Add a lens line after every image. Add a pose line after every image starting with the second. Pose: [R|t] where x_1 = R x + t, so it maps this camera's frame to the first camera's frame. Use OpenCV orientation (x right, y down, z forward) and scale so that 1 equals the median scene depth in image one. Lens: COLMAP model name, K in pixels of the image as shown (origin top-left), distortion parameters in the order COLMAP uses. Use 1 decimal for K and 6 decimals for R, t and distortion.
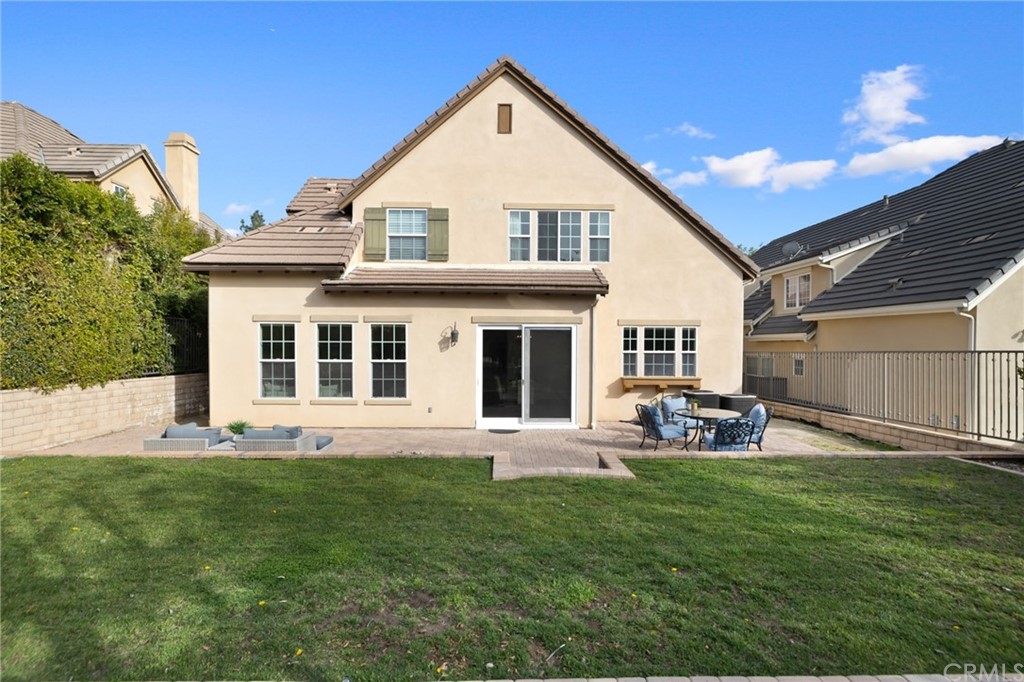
lens RADIAL K [[476.9, 0, 514.0], [0, 476.9, 351.5], [0, 0, 1]] dist [-0.003011, -0.000512]
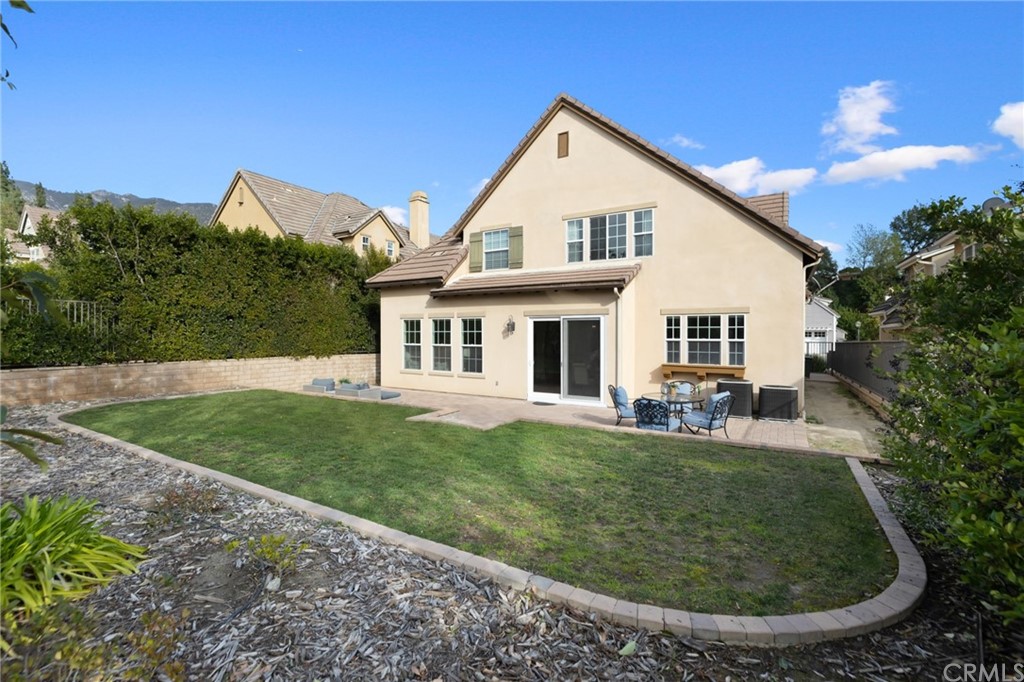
lens RADIAL K [[444.0, 0, 509.6], [0, 444.0, 339.4], [0, 0, 1]] dist [-0.004392, -0.000619]
pose [[0.844761, 0.003707, -0.535131, 0.464782], [-0.006122, 0.999978, -0.002737, 0.004872], [0.535109, 0.005588, 0.844765, -0.012804]]
